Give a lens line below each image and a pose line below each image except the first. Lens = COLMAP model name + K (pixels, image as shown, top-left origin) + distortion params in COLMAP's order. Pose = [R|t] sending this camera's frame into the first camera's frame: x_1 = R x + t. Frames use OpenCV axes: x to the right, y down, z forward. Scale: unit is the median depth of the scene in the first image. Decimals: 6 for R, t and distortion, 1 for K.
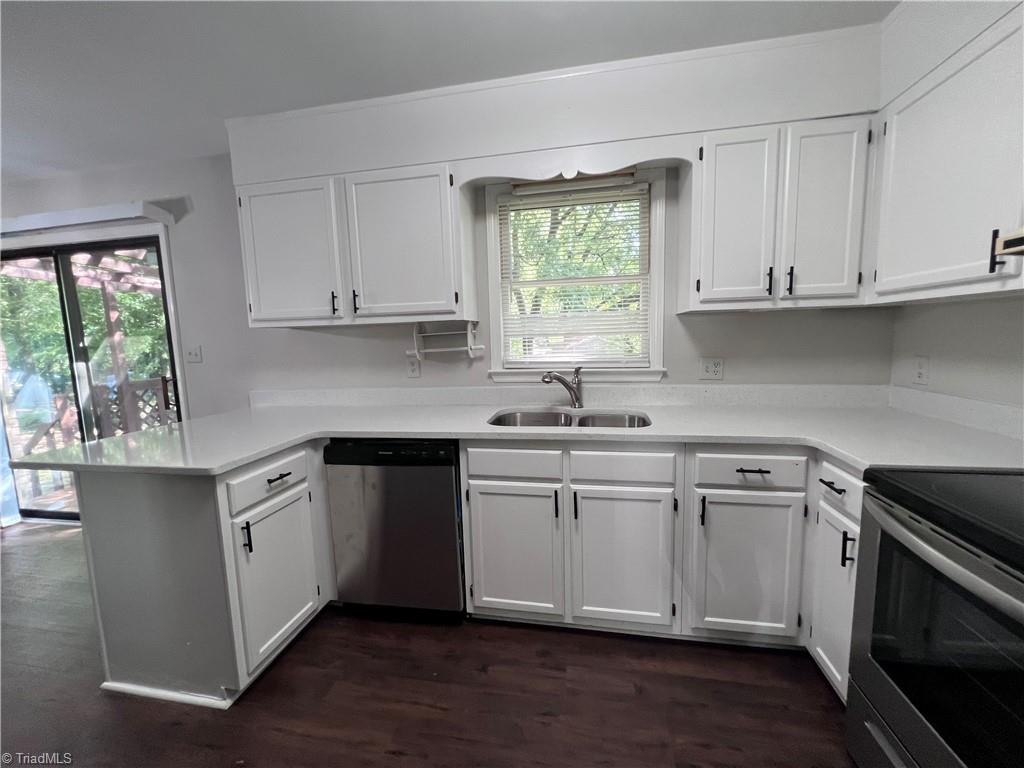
lens RADIAL K [[408.3, 0, 513.2], [0, 408.3, 381.9], [0, 0, 1]] dist [-0.003046, 0.000191]
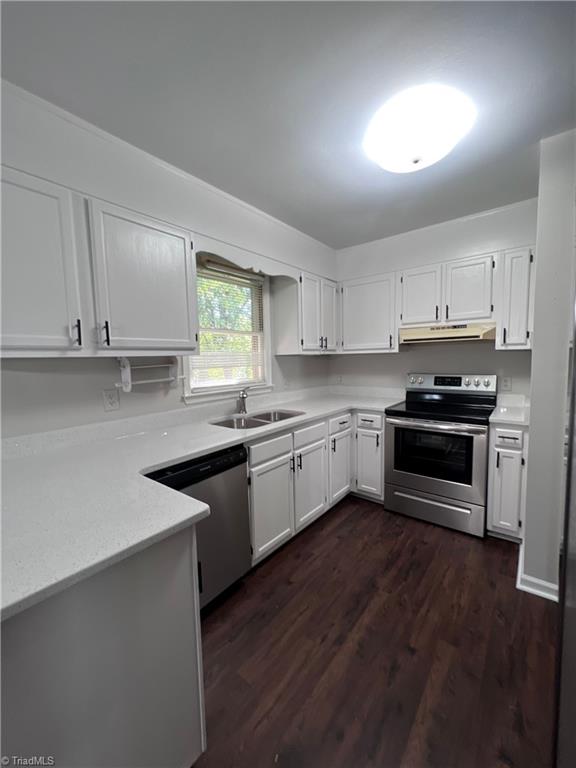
lens RADIAL K [[306.2, 0, 288.0], [0, 306.2, 384.0], [0, 0, 1]] dist [-0.003046, 0.000191]
pose [[0.468944, -0.056947, 0.881390, -0.916266], [0.109630, 0.993955, 0.005892, -0.042253], [-0.876398, 0.093864, 0.472352, 0.342146]]
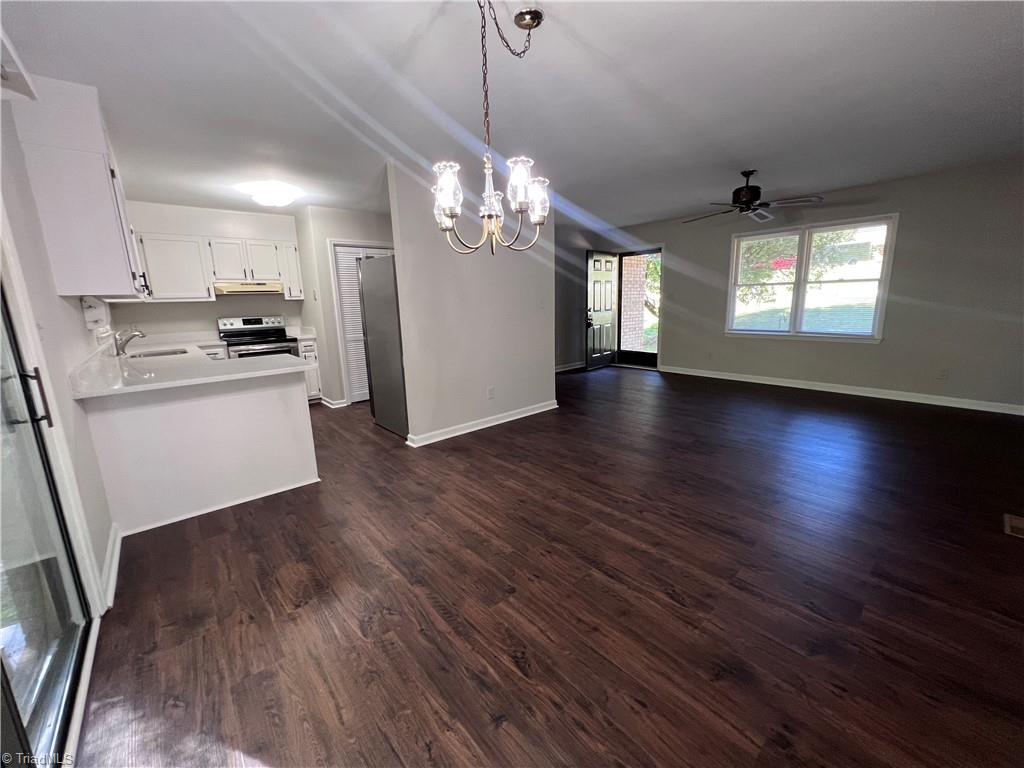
lens RADIAL K [[408.3, 0, 513.2], [0, 408.3, 381.9], [0, 0, 1]] dist [-0.003046, 0.000191]
pose [[-0.778139, -0.073396, 0.623789, -2.518143], [0.121157, 0.956956, 0.263734, -0.091763], [-0.616296, 0.280798, -0.735753, 1.497771]]
